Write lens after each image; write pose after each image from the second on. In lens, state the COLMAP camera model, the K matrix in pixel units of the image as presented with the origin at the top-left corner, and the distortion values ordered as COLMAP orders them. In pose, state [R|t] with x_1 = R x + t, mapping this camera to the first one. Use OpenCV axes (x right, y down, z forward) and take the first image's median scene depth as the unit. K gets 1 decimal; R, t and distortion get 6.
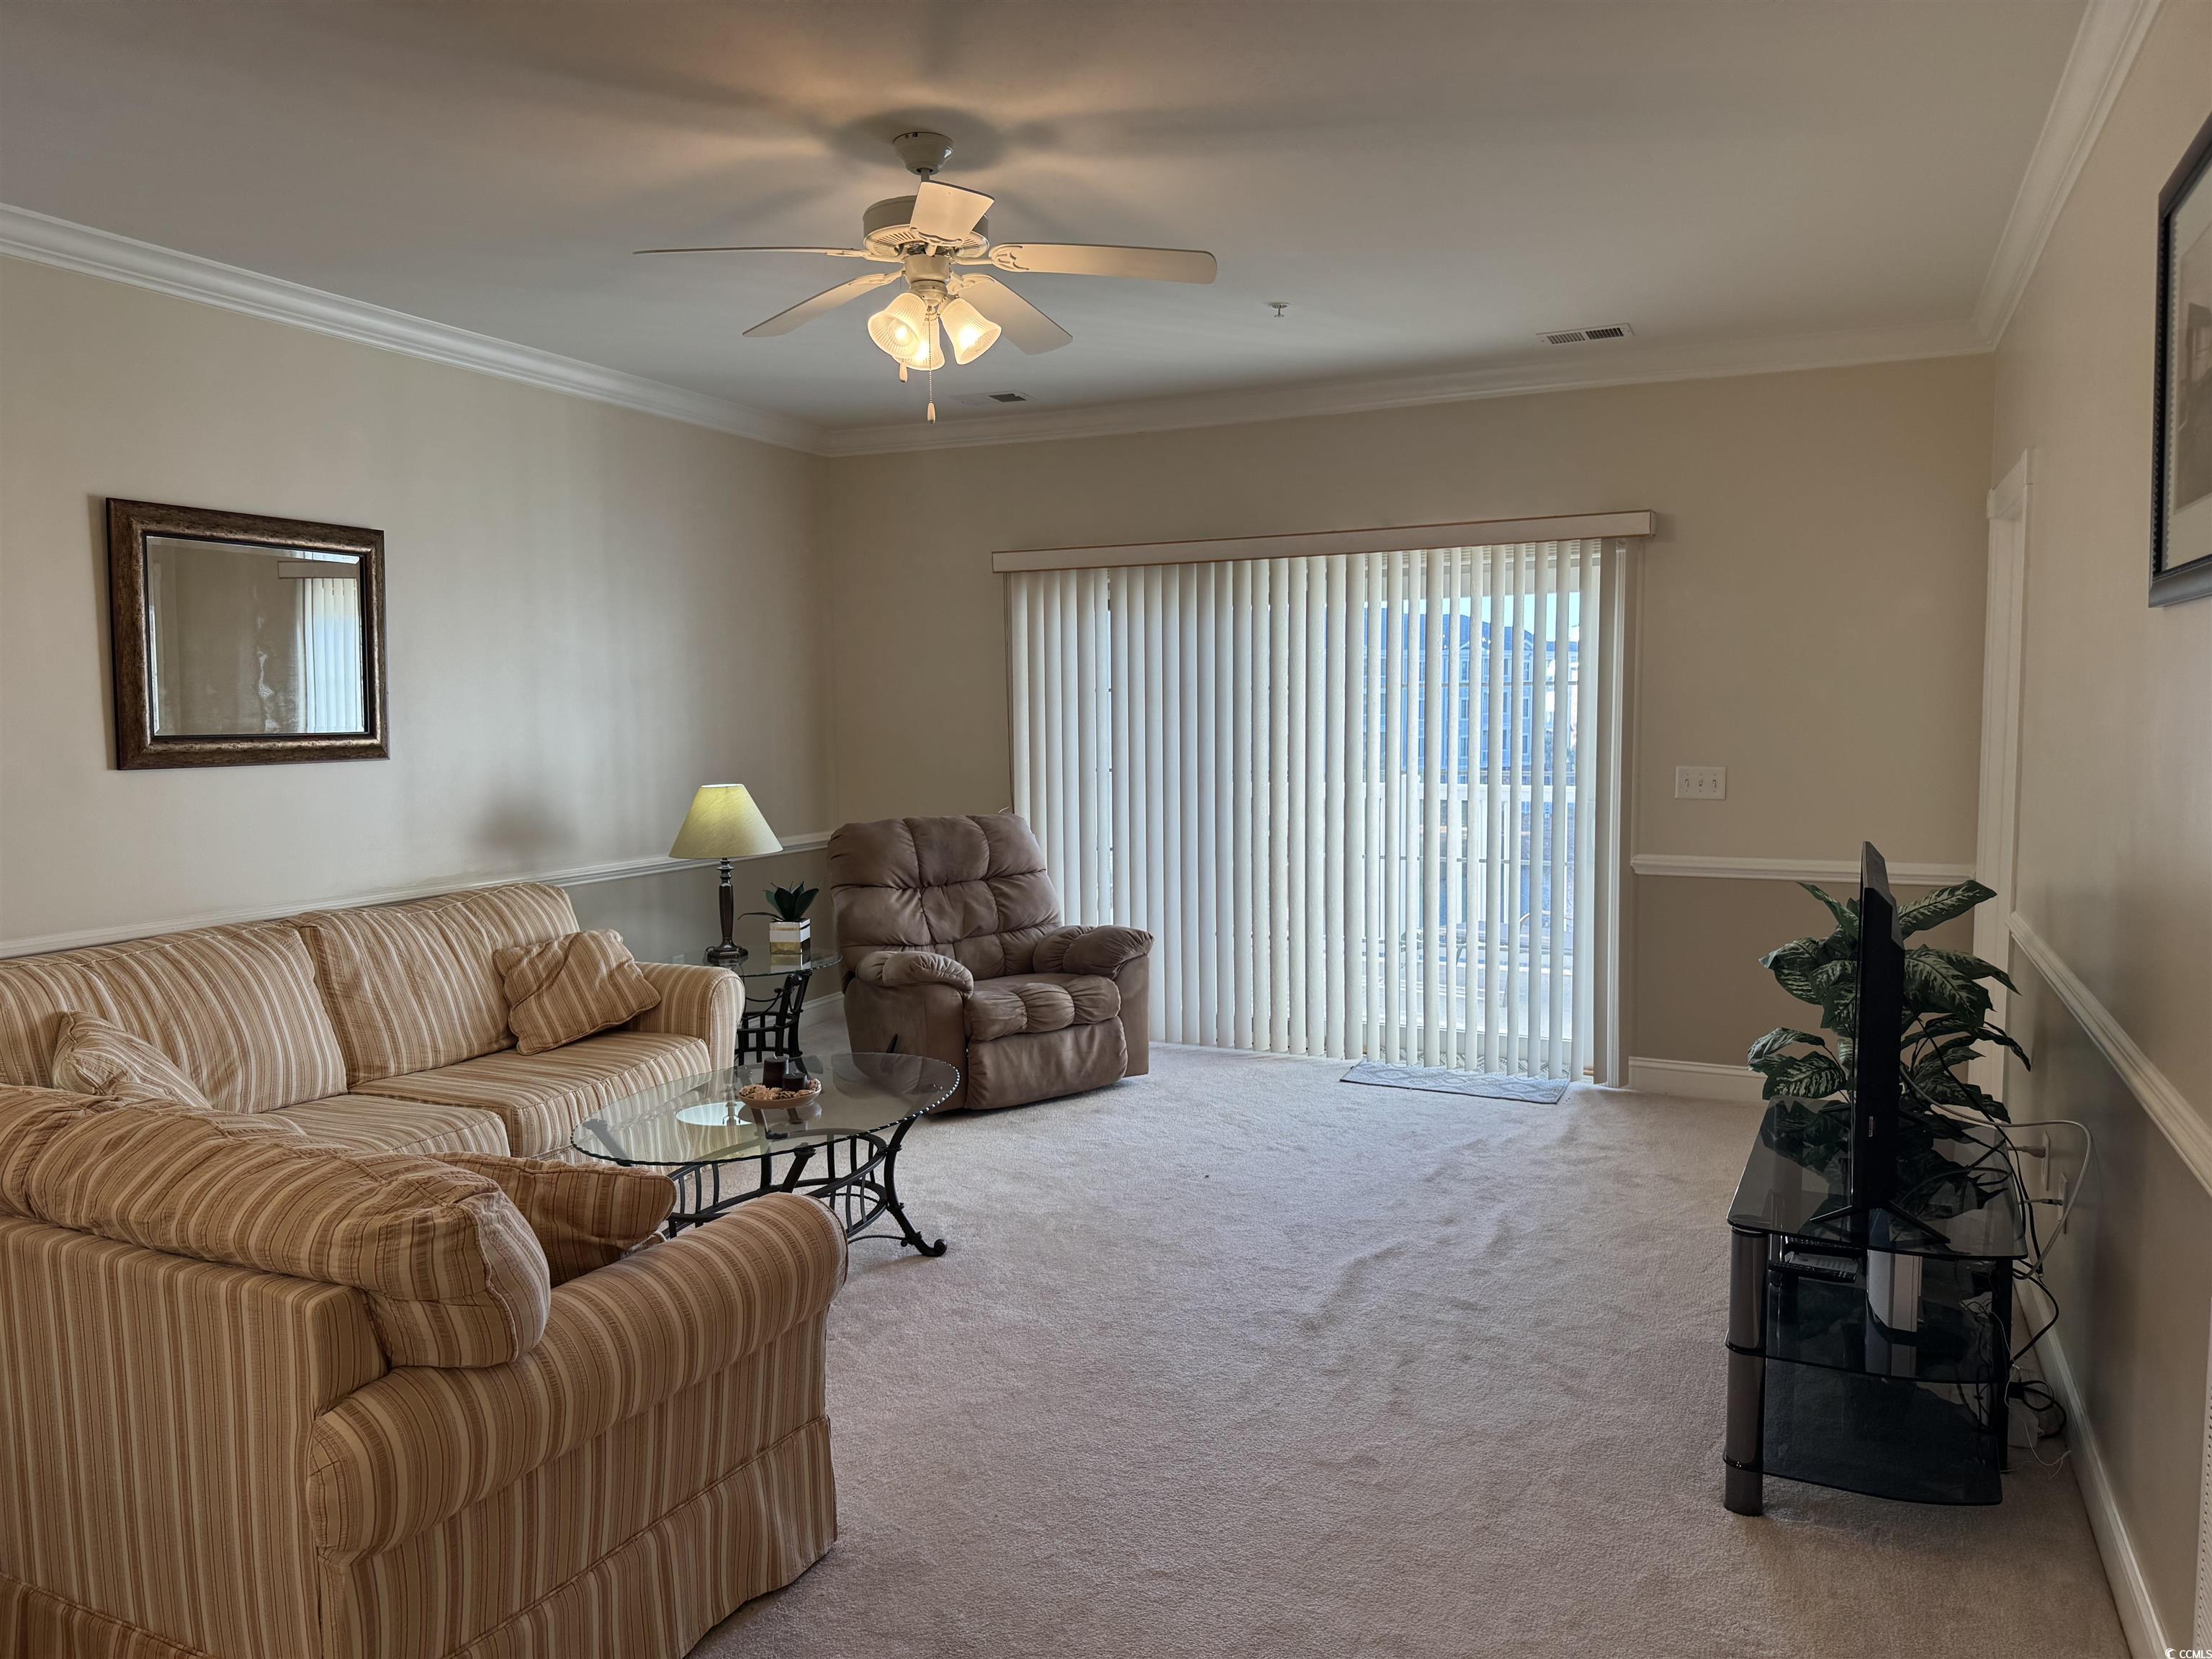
lens RADIAL K [[1550.4, 0, 1094.5], [0, 1550.4, 831.1], [0, 0, 1]] dist [0.055961, -0.072258]
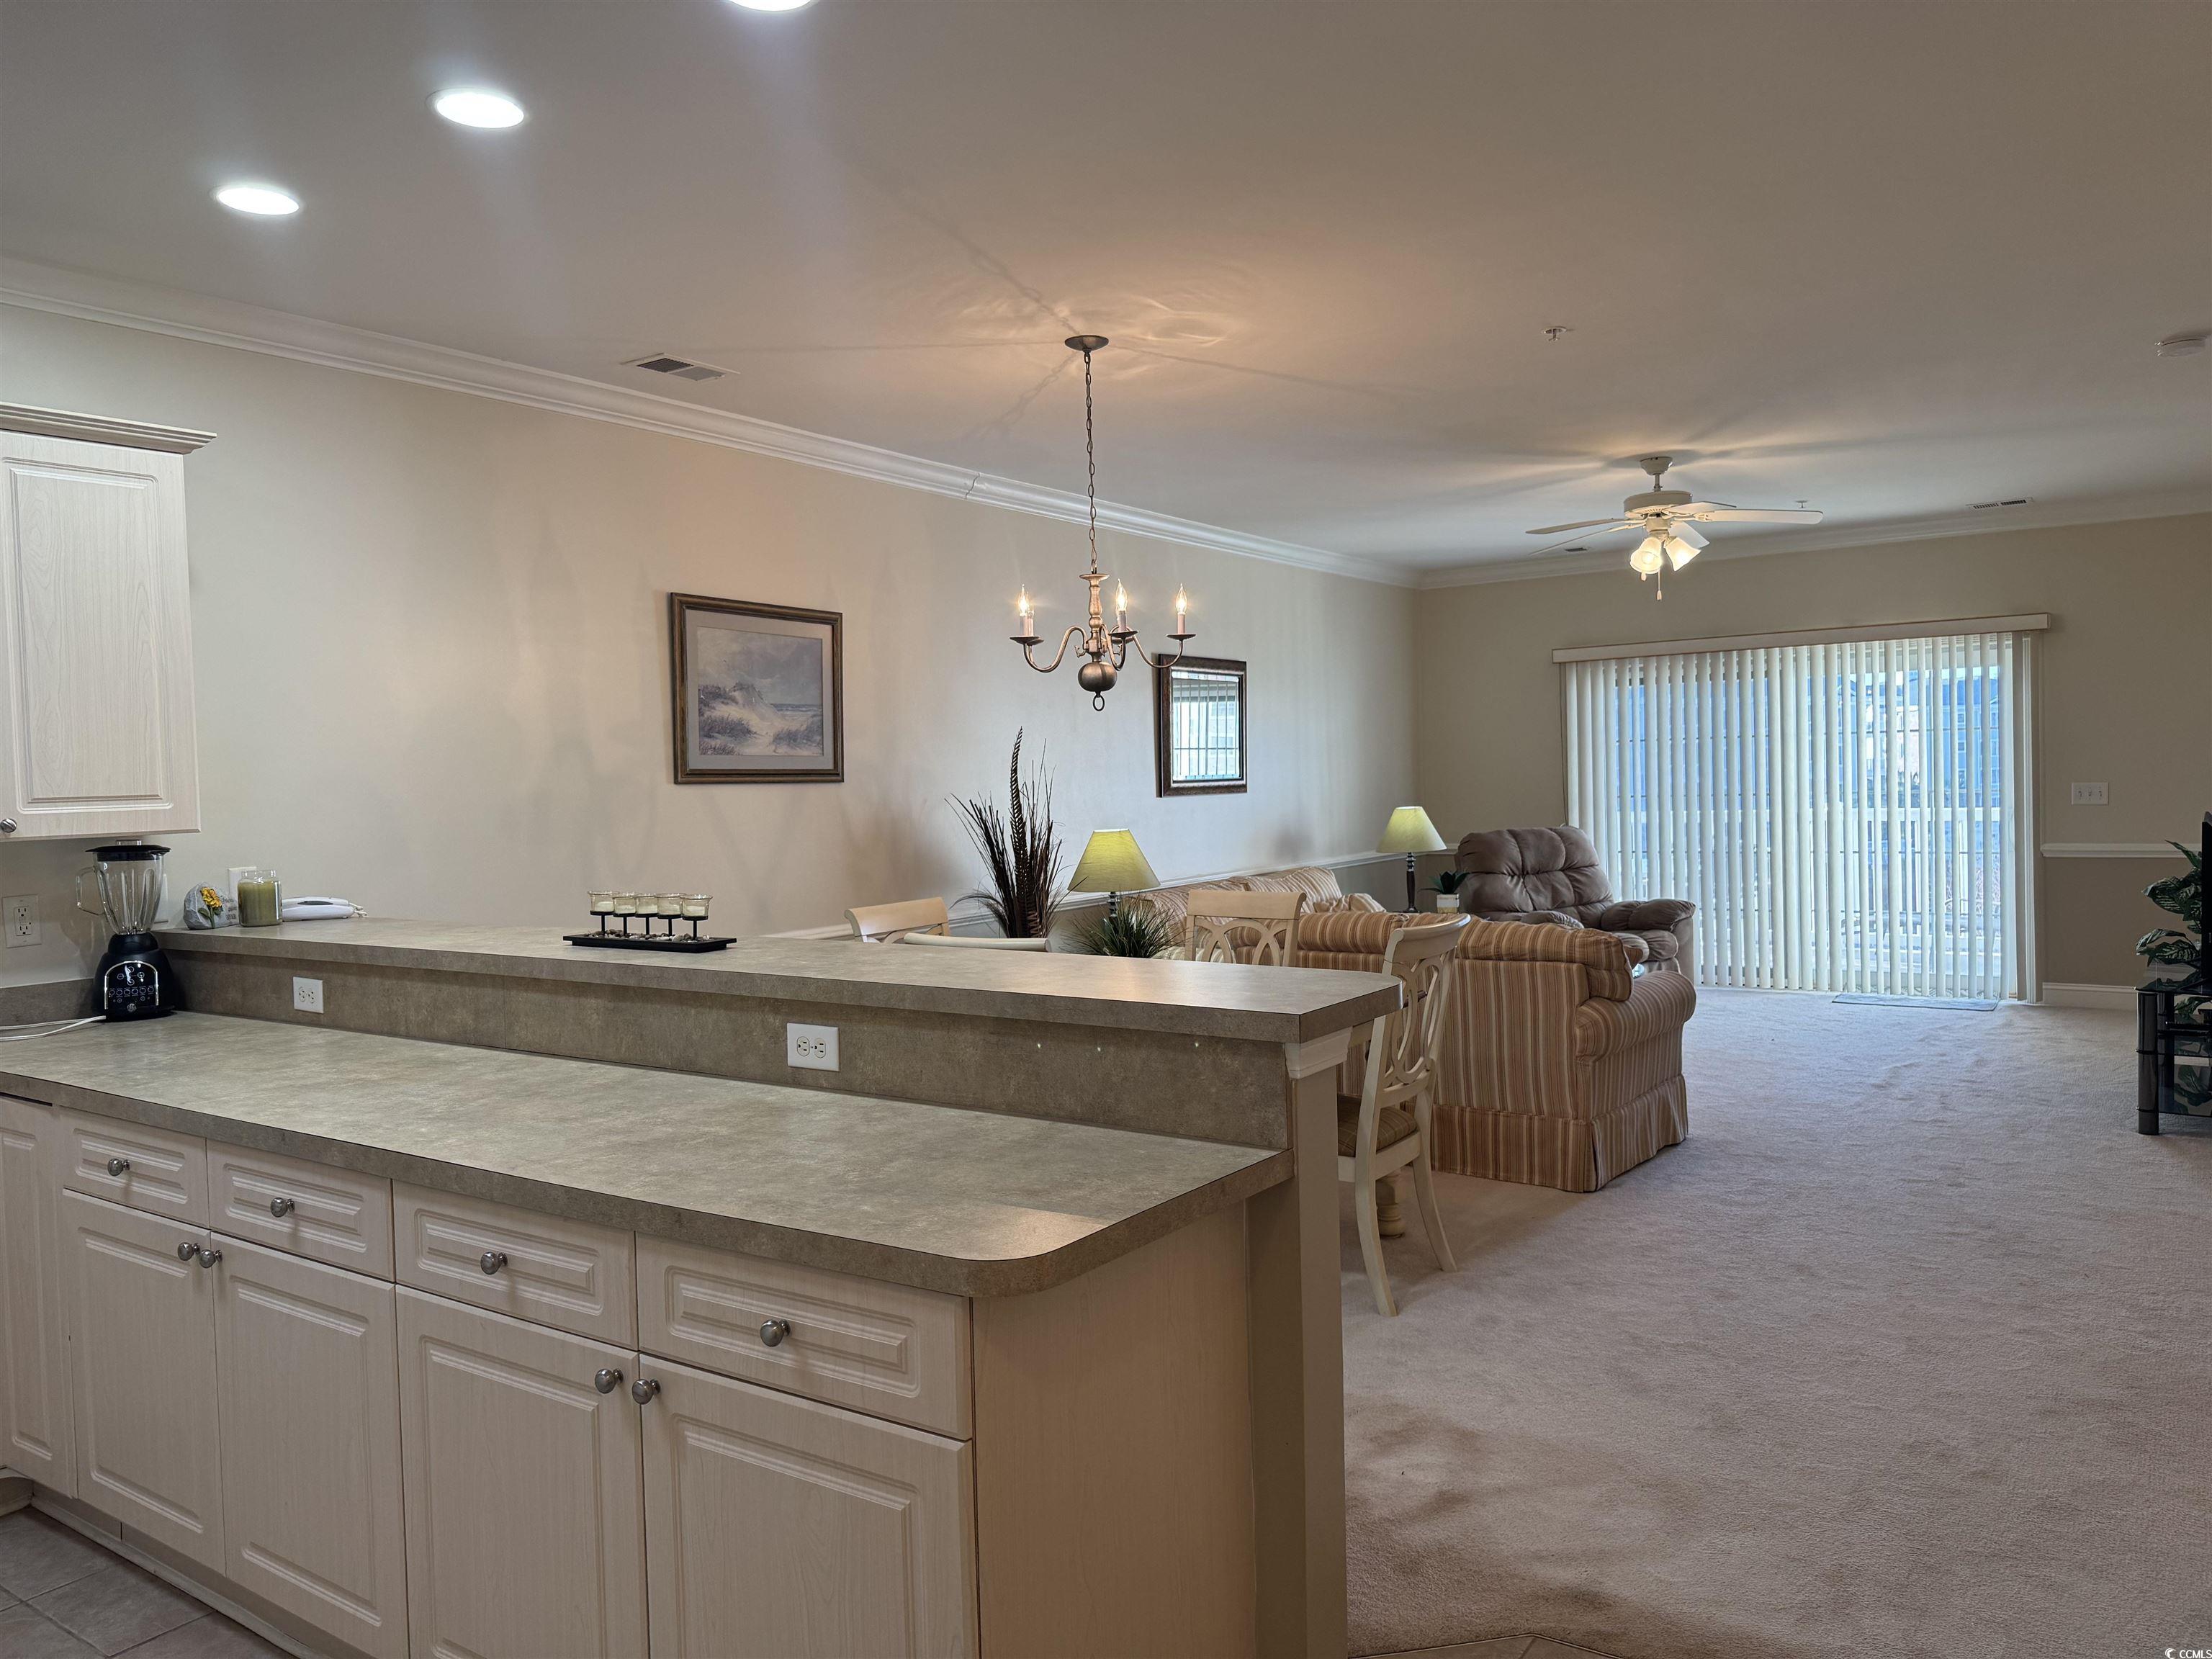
lens RADIAL K [[1550.4, 0, 1108.5], [0, 1550.4, 828.4], [0, 0, 1]] dist [0.055961, -0.072258]
pose [[0.986260, -0.015536, -0.164471, -0.381683], [0.008636, 0.999056, -0.042585, 0.075869], [0.164977, 0.040580, 0.985462, -0.821753]]
